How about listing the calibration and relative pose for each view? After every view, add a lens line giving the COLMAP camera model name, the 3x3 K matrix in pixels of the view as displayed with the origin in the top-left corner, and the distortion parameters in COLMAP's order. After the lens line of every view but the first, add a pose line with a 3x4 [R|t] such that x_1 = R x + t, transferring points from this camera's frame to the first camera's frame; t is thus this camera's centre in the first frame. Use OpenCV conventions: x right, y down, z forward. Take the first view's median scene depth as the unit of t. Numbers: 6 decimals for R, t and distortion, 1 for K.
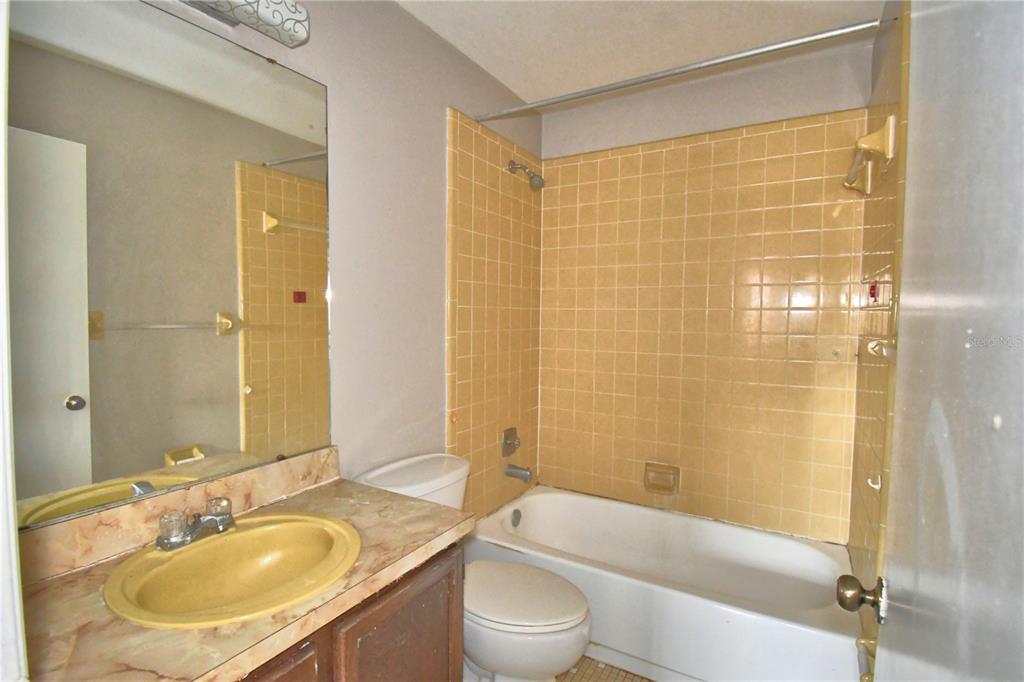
lens RADIAL K [[499.3, 0, 512.0], [0, 499.3, 341.0], [0, 0, 1]] dist [0.025144, -0.030379]
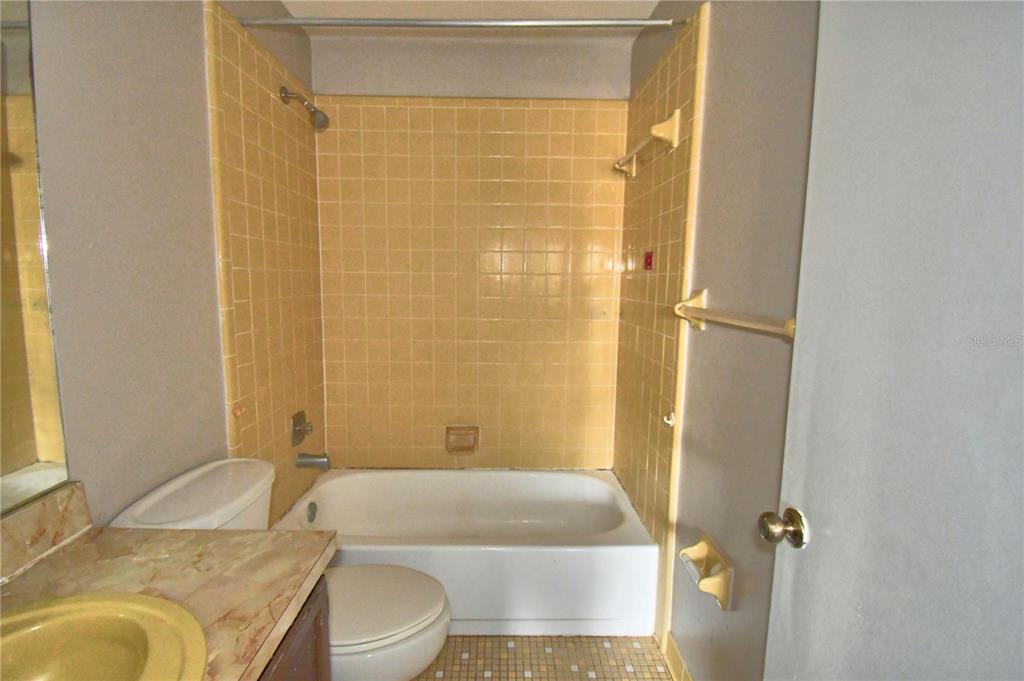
lens RADIAL K [[486.4, 0, 512.0], [0, 486.4, 340.5], [0, 0, 1]] dist [0.023036, -0.027213]
pose [[0.857362, -0.063516, 0.510781, -0.133313], [0.023770, 0.996184, 0.083977, -0.011544], [-0.514166, -0.059858, 0.855600, 0.128455]]
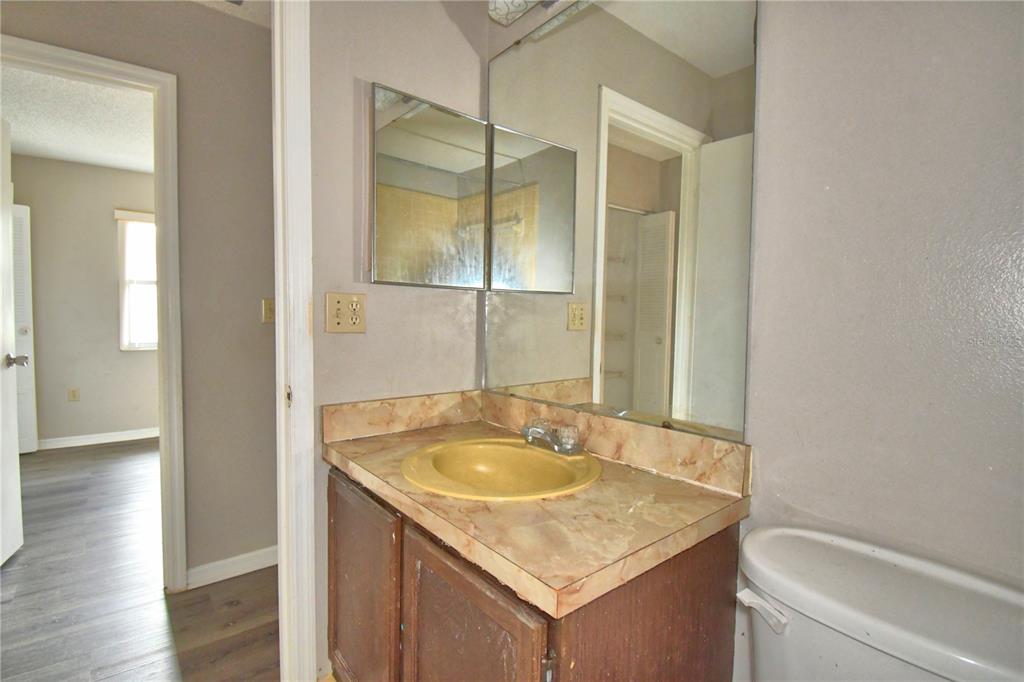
lens RADIAL K [[486.4, 0, 512.0], [0, 486.4, 341.0], [0, 0, 1]] dist [0.023036, -0.027213]
pose [[-0.350335, 0.030732, -0.936120, 0.244295], [-0.066775, 0.996099, 0.057691, 0.045591], [0.934241, 0.082721, -0.346916, 0.693085]]
